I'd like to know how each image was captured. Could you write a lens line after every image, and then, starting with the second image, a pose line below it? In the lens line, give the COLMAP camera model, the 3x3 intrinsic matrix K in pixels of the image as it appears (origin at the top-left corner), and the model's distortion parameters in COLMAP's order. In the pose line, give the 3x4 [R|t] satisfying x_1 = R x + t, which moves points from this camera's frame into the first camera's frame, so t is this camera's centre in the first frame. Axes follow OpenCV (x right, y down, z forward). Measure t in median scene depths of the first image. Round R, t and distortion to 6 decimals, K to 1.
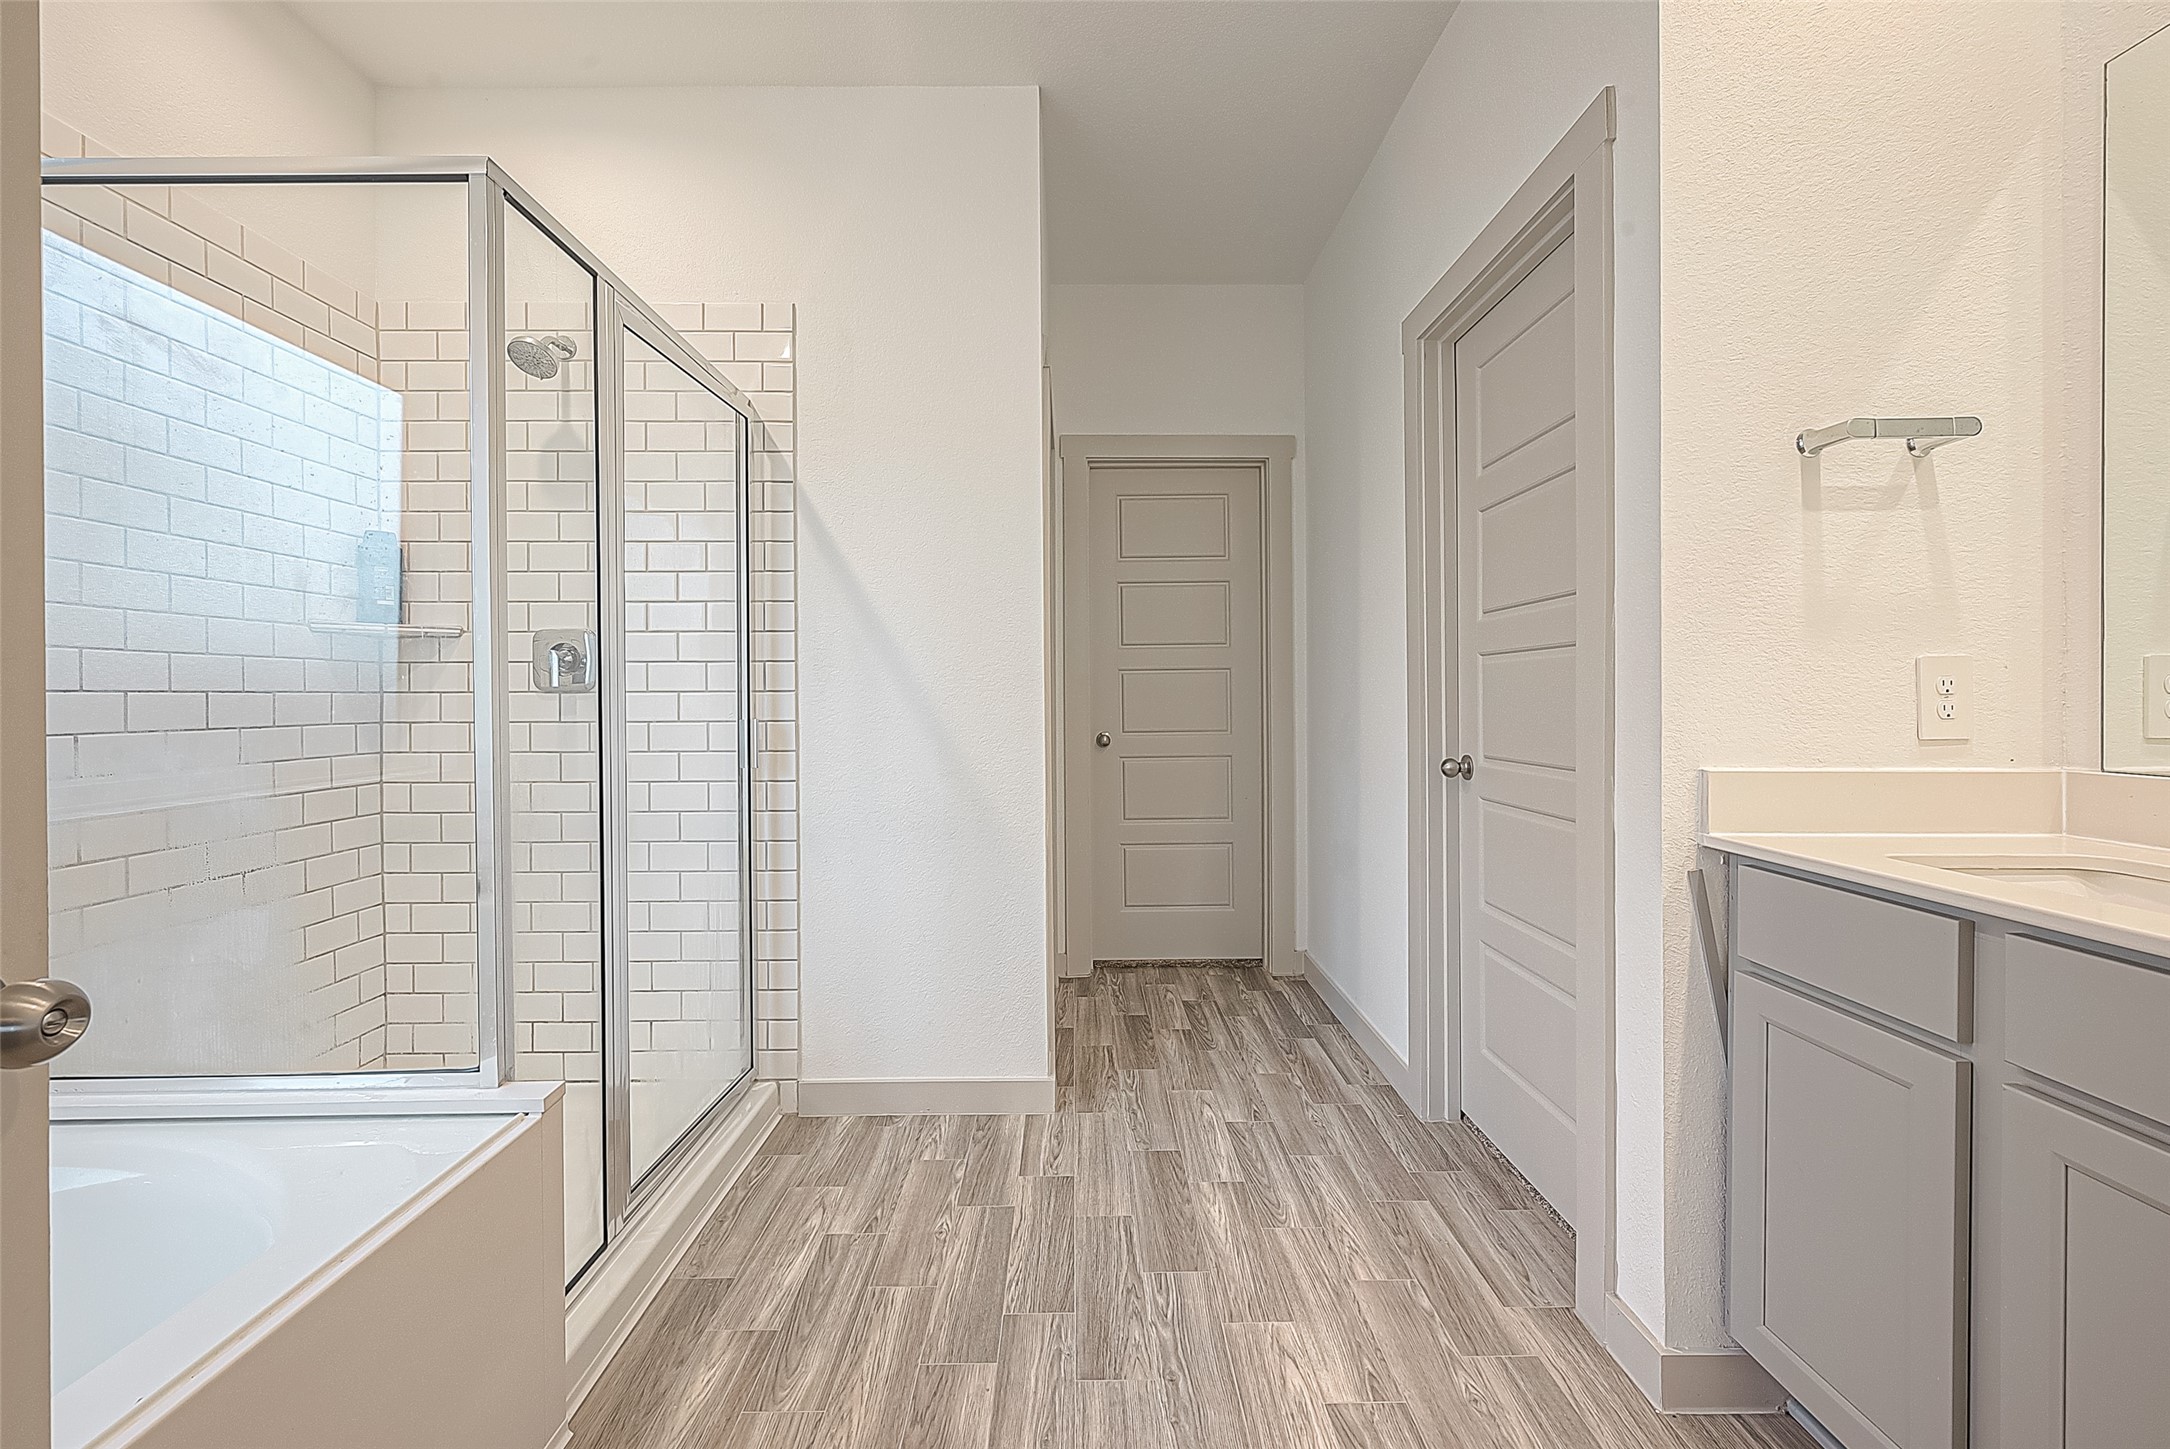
lens RADIAL K [[894.6, 0, 1086.1], [0, 894.6, 702.6], [0, 0, 1]] dist [0.011120, 0.000965]
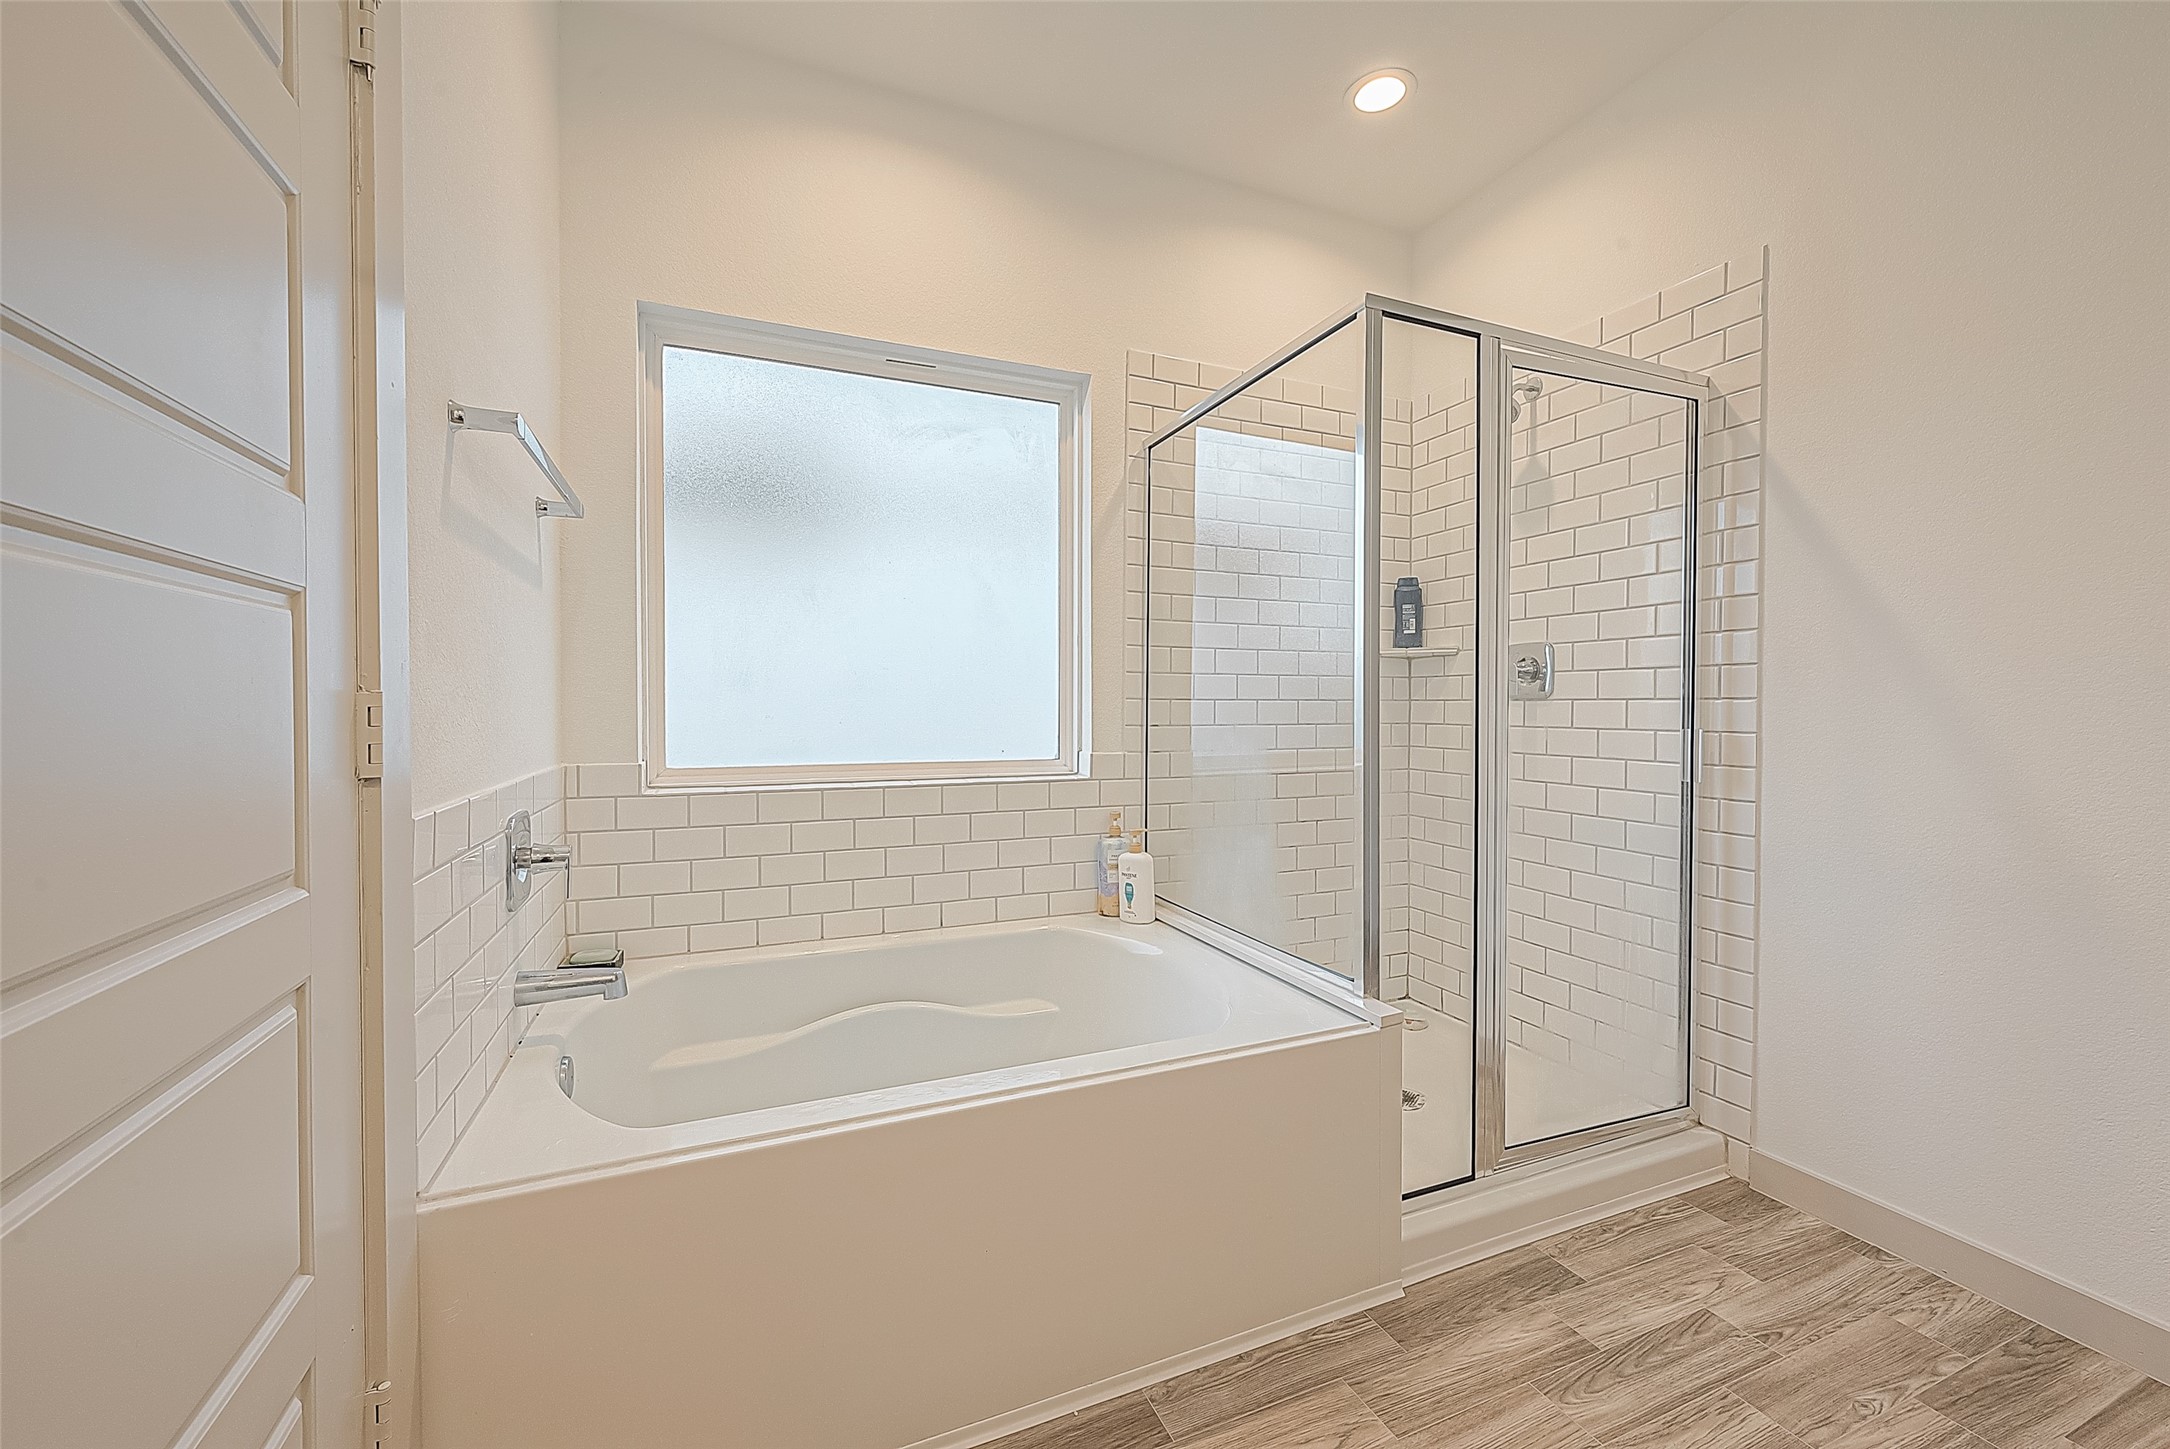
lens RADIAL K [[894.6, 0, 1098.7], [0, 894.6, 723.1], [0, 0, 1]] dist [0.011120, 0.000965]
pose [[0.376329, 0.023479, -0.926188, 0.287554], [-0.011105, 0.999721, 0.020831, 0.000246], [0.926419, 0.002446, 0.376485, 0.101318]]
